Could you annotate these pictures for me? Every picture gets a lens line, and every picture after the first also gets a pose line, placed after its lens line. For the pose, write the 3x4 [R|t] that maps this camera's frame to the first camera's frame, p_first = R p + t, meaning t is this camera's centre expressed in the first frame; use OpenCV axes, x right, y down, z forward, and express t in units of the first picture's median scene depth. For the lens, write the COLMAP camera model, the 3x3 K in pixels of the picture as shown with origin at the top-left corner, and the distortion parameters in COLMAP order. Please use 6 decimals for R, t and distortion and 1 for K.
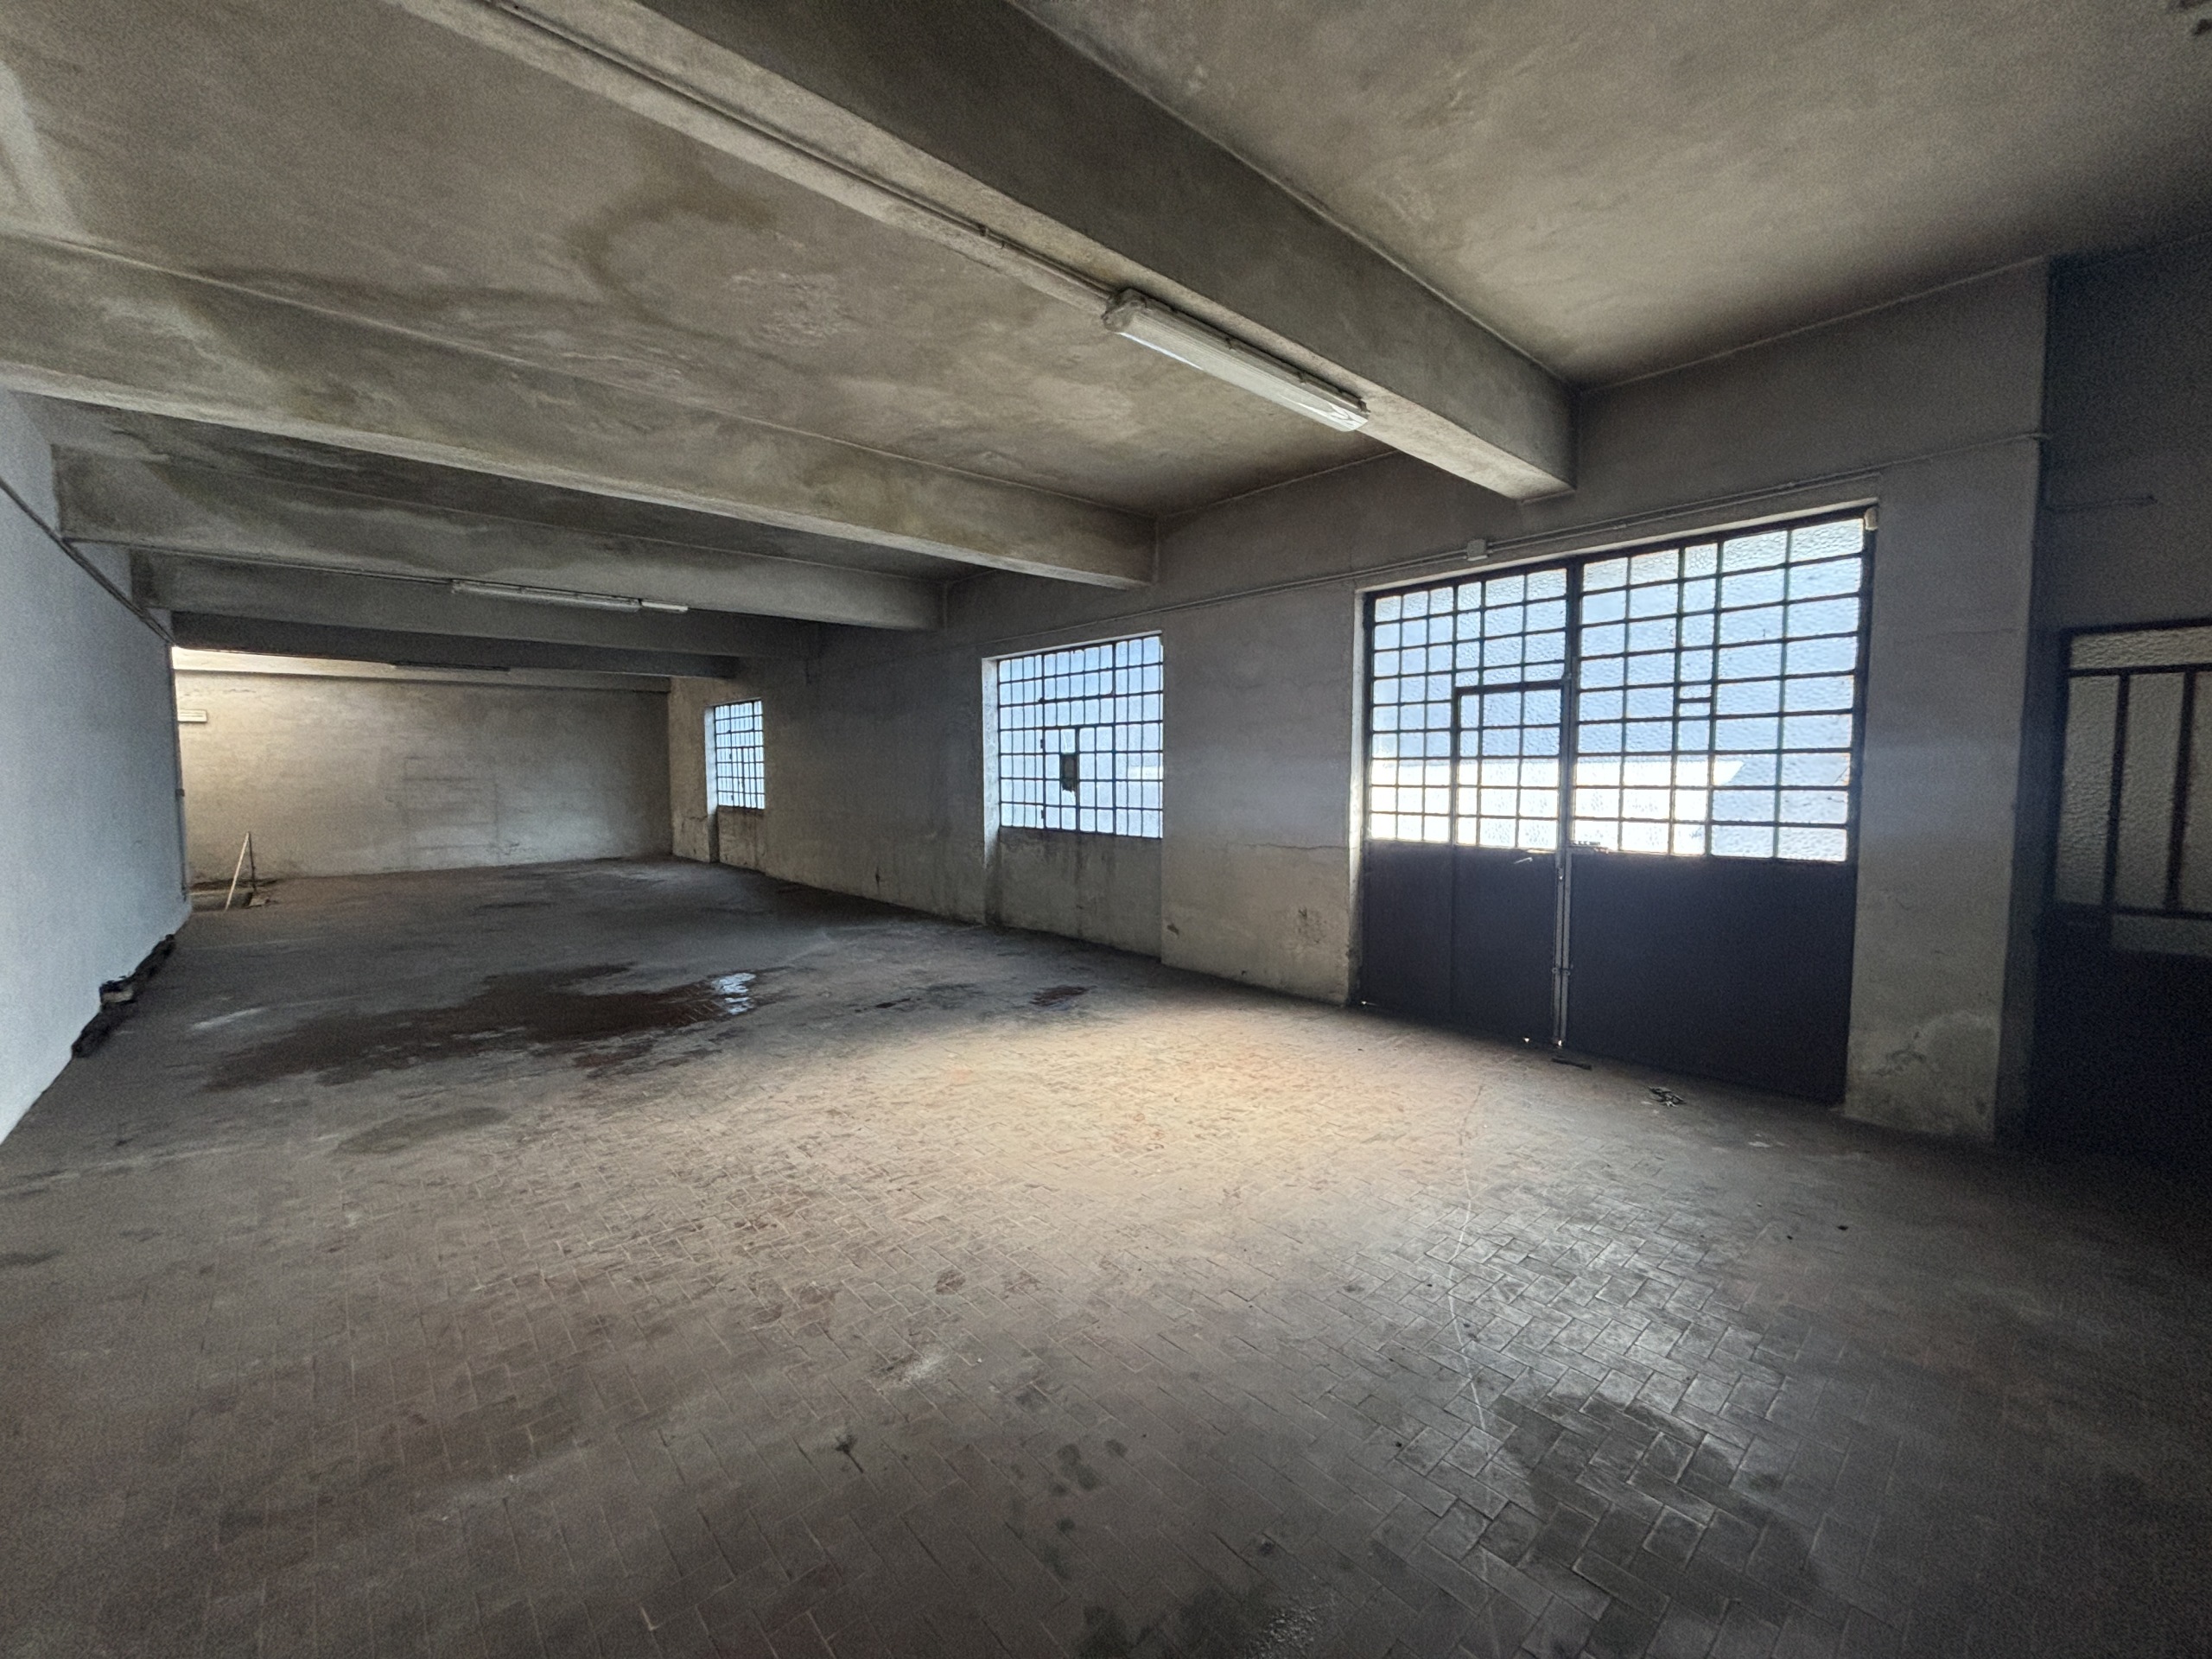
lens RADIAL K [[887.8, 0, 1103.2], [0, 887.8, 829.0], [0, 0, 1]] dist [-0.001681, 0.000597]
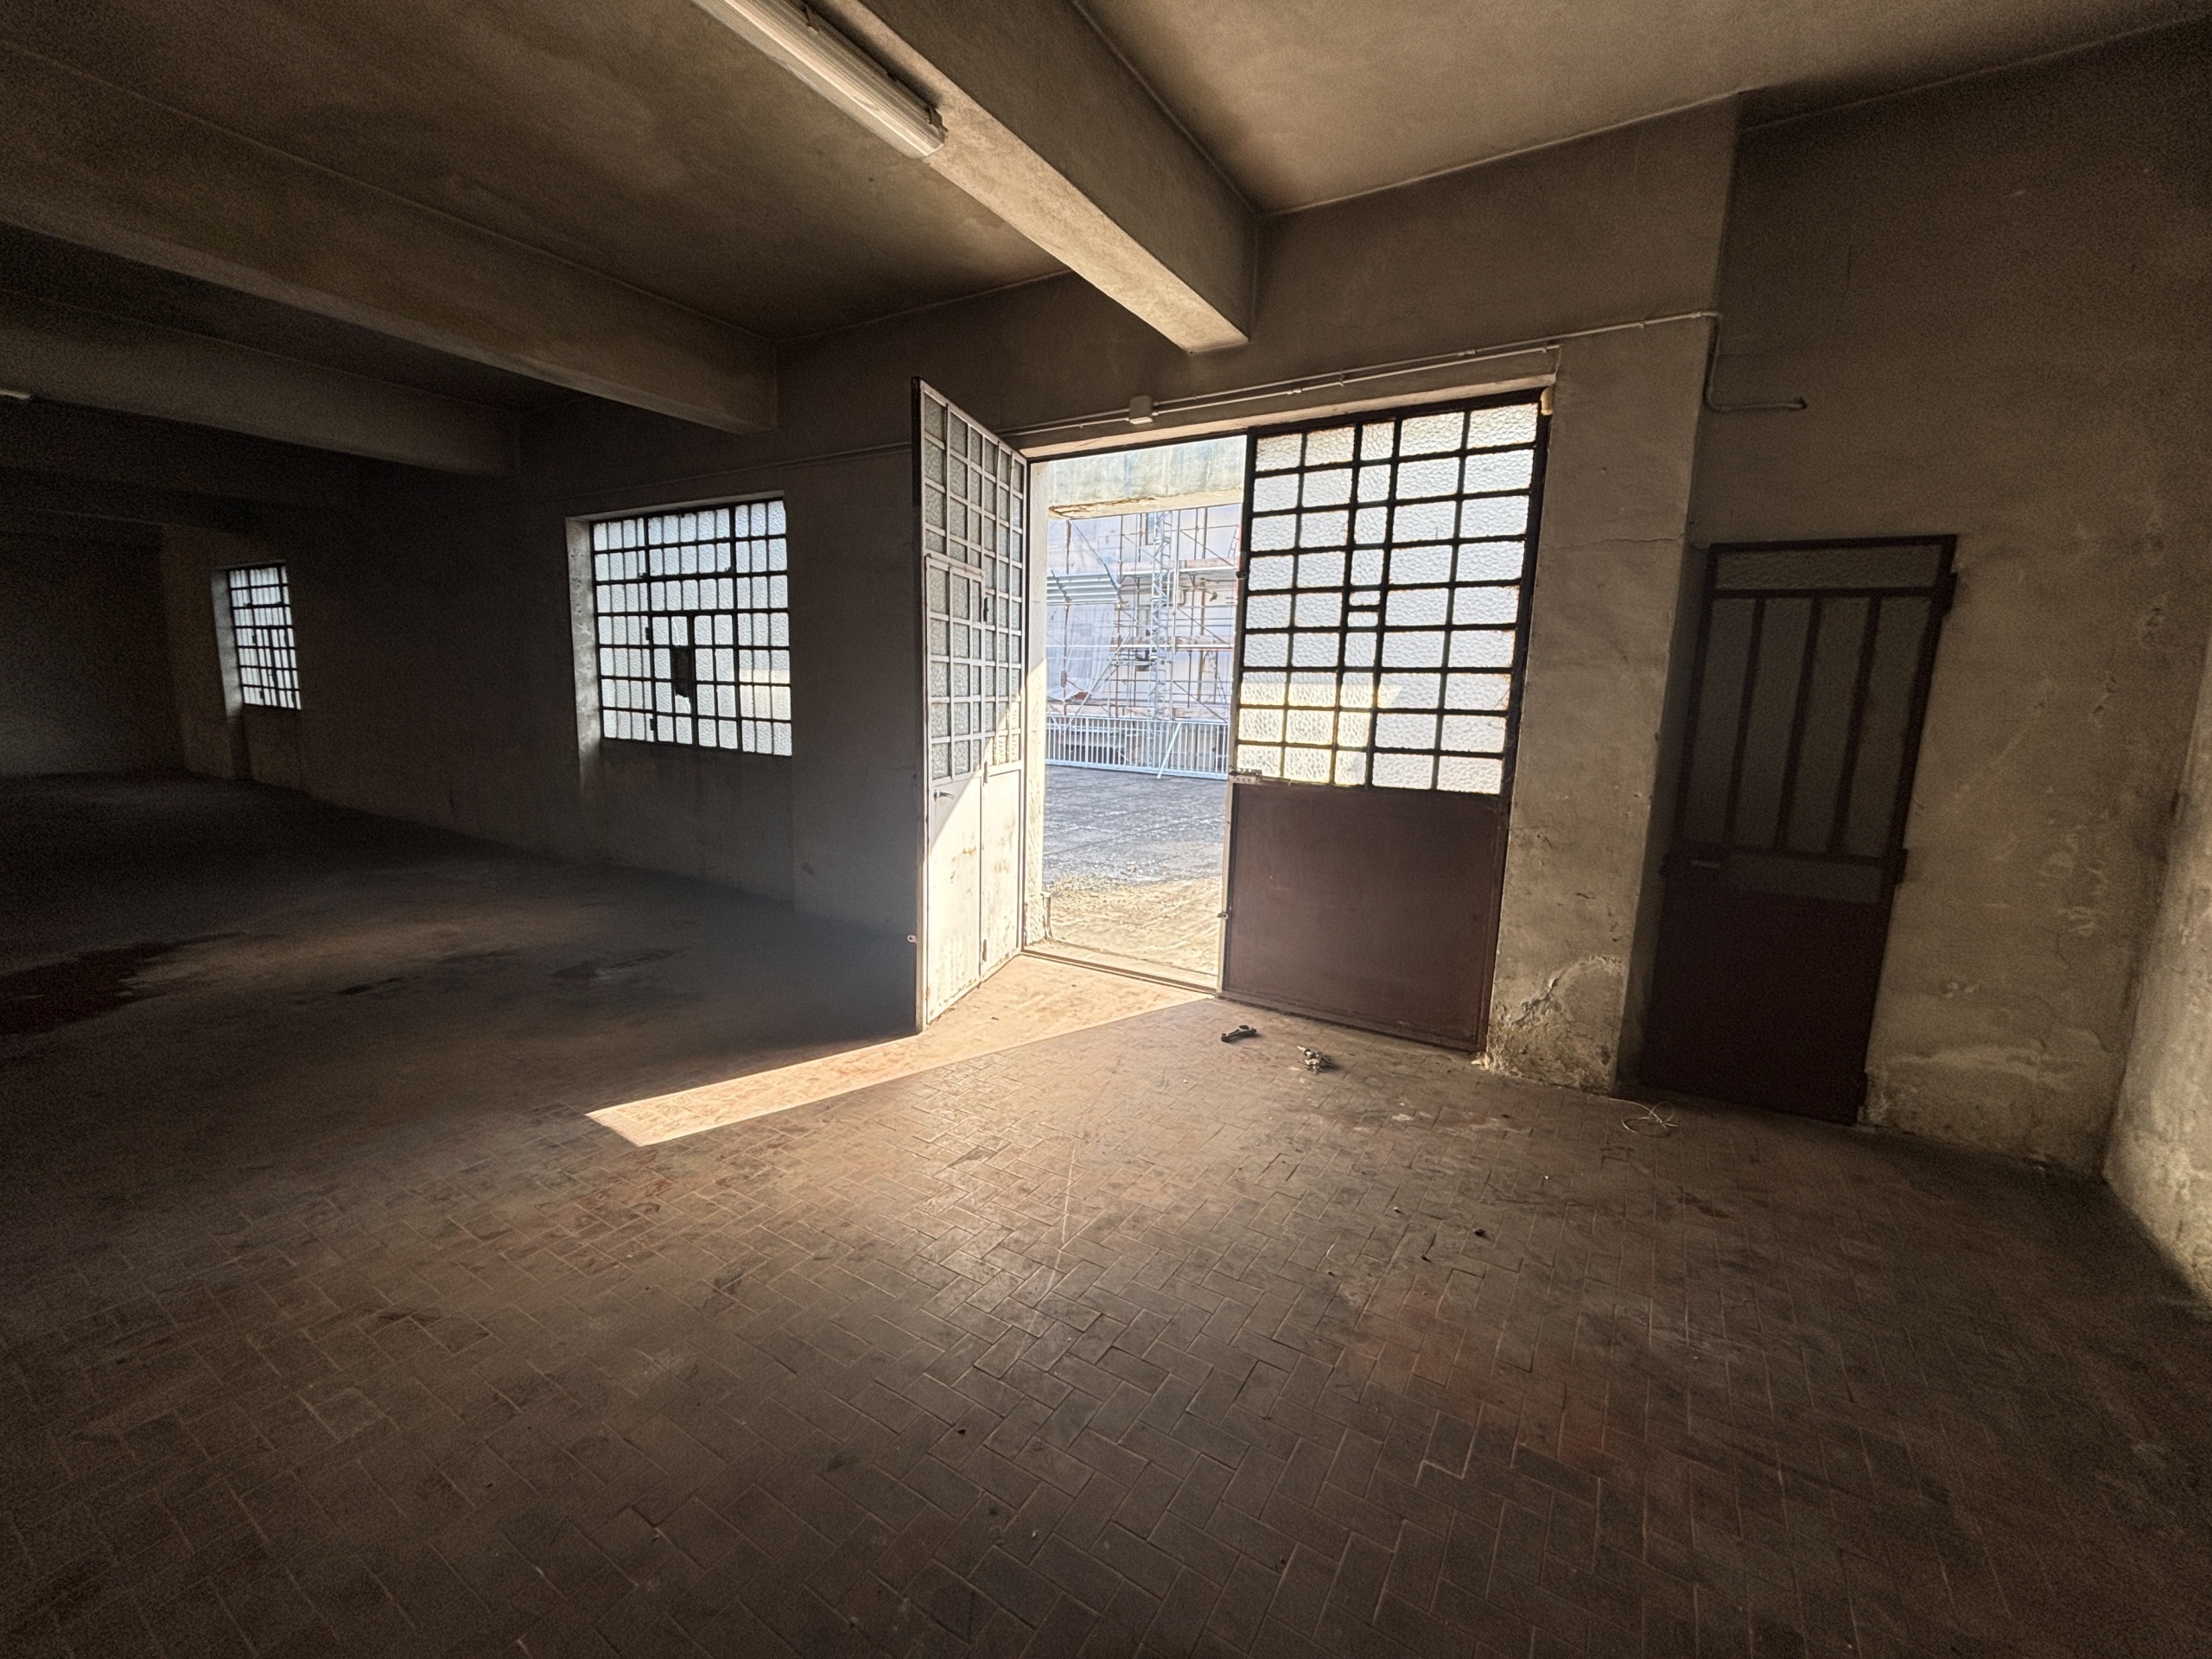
lens RADIAL K [[887.8, 0, 1101.6], [0, 887.8, 825.6], [0, 0, 1]] dist [-0.001681, 0.000597]
pose [[0.959990, -0.010336, 0.279844, 0.161024], [-0.015127, 0.995946, 0.088677, -0.005222], [-0.279626, -0.089362, 0.955941, 0.204339]]
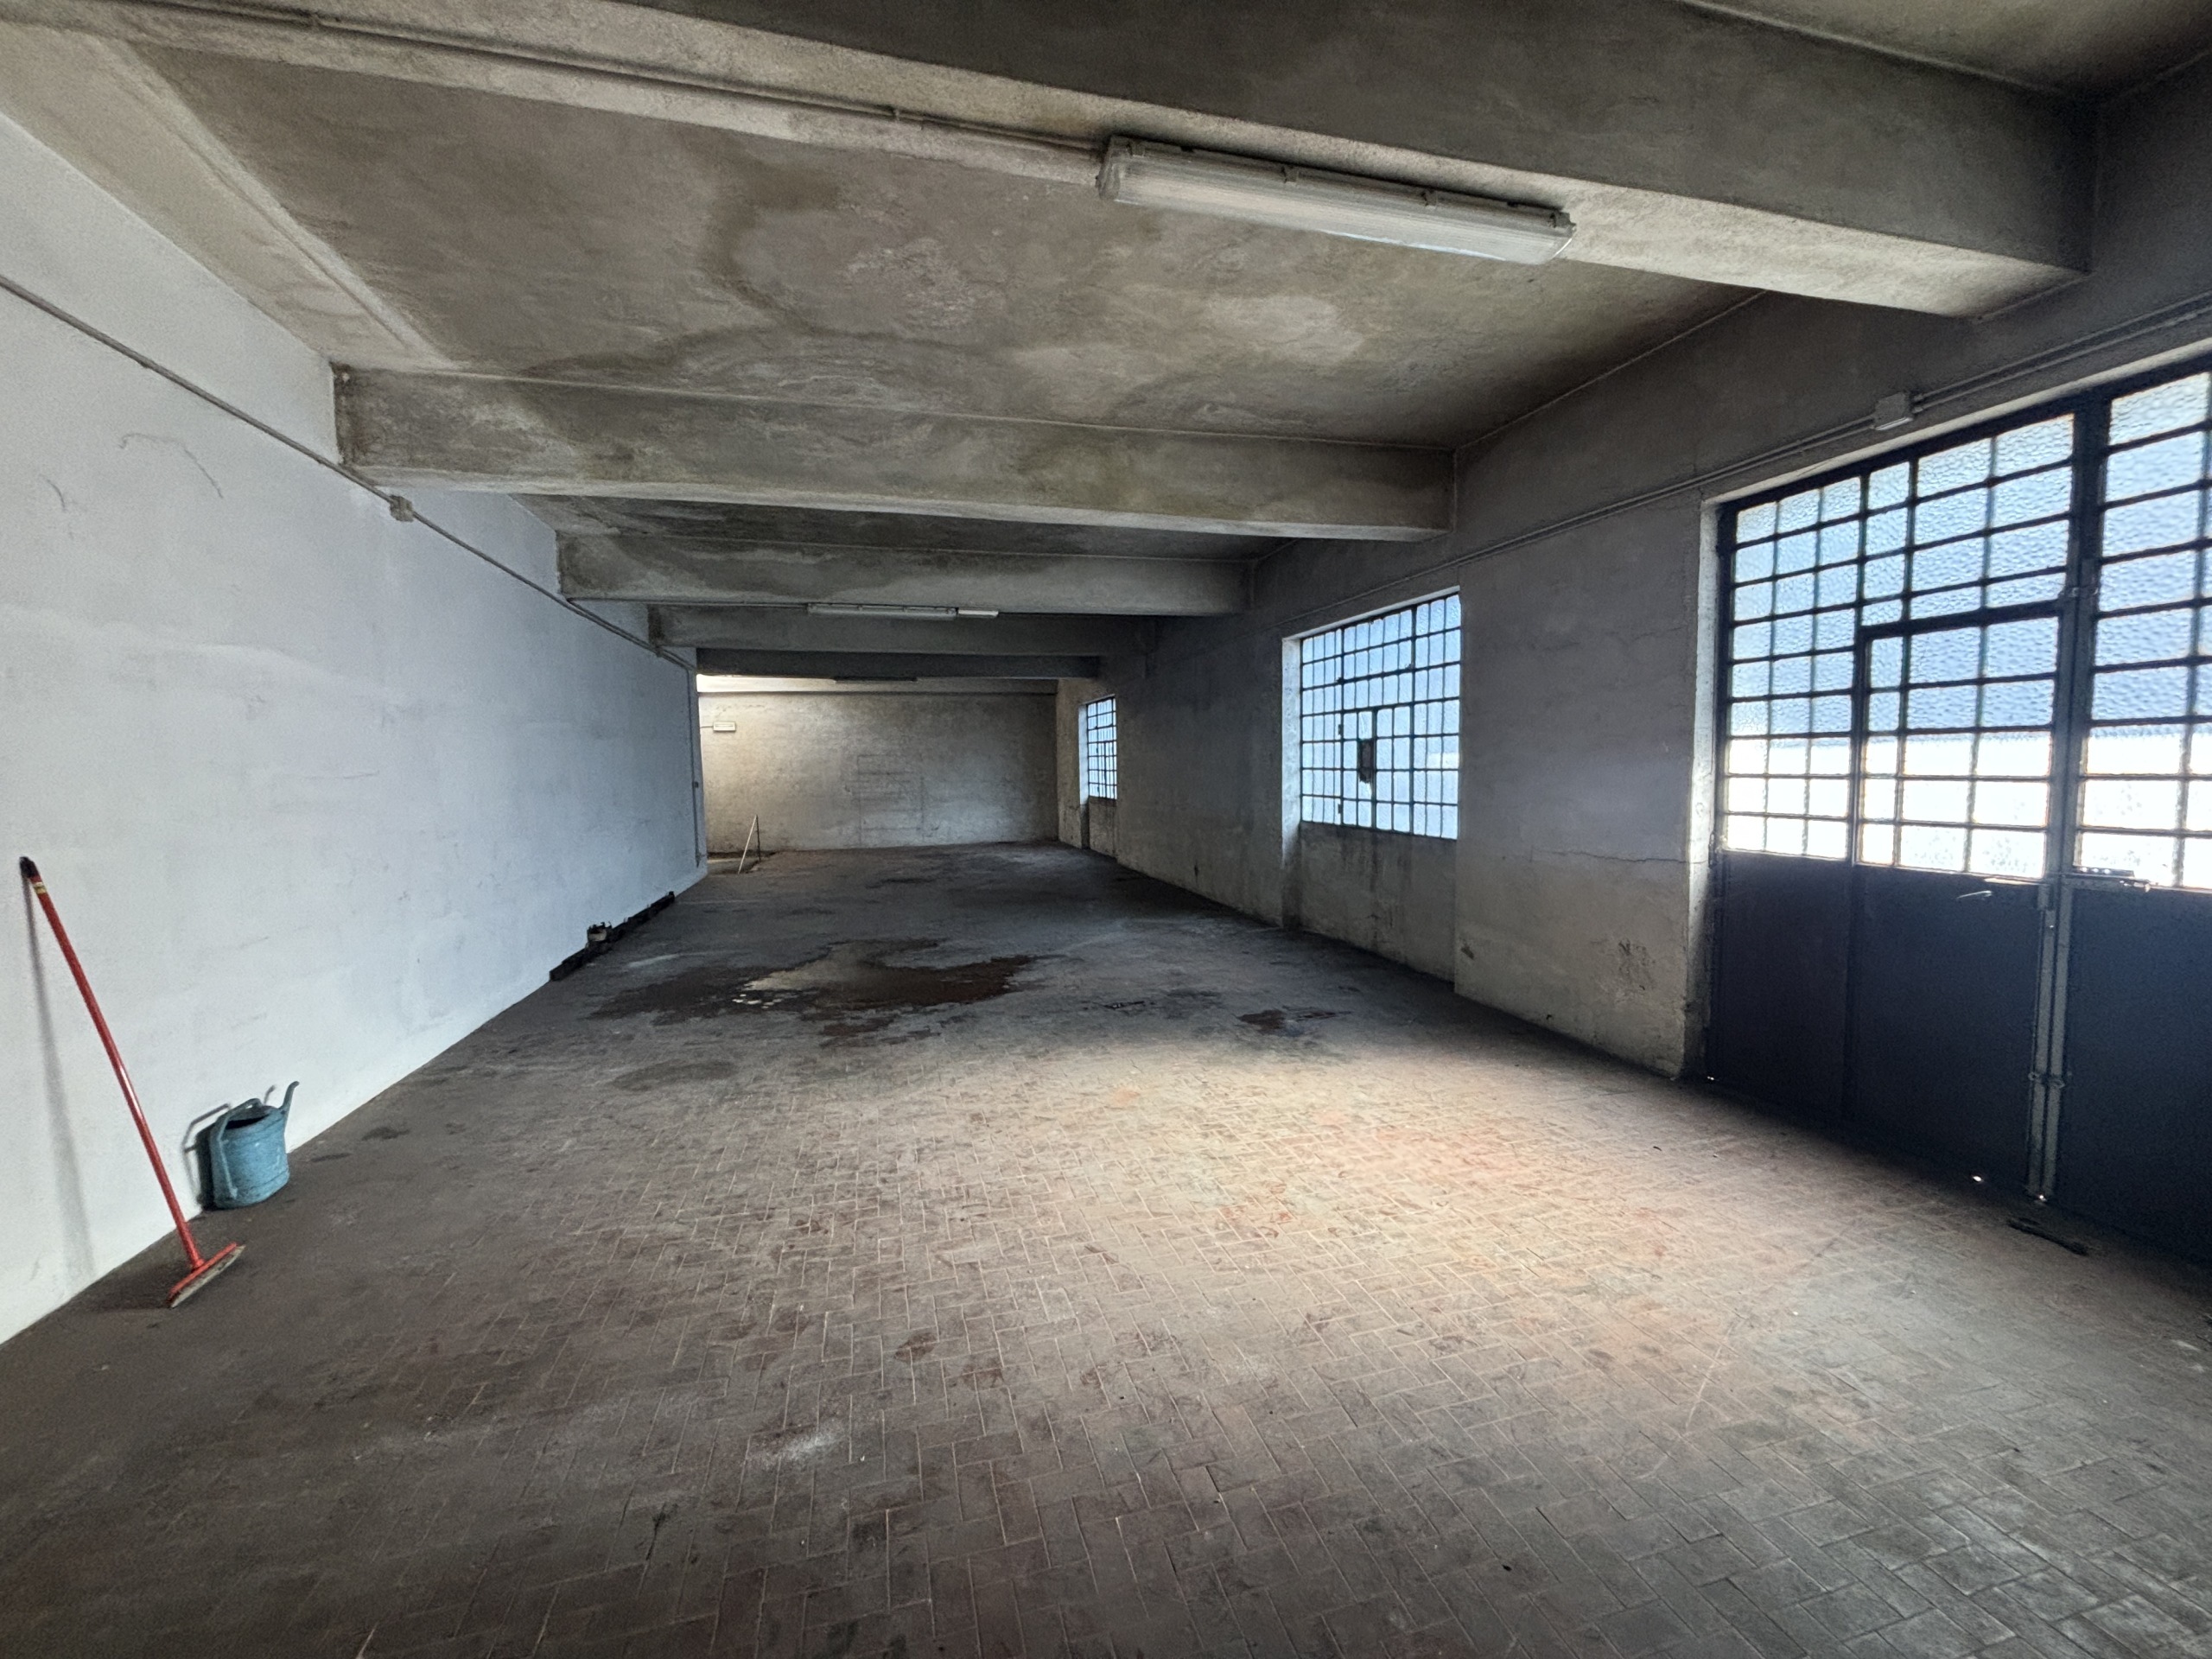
lens RADIAL K [[887.8, 0, 1113.7], [0, 887.8, 826.4], [0, 0, 1]] dist [-0.001681, 0.000597]
pose [[0.893528, 0.021027, -0.448516, 0.219225], [-0.017363, 0.999774, 0.012281, -0.010236], [0.448672, -0.003186, 0.893691, 0.174695]]
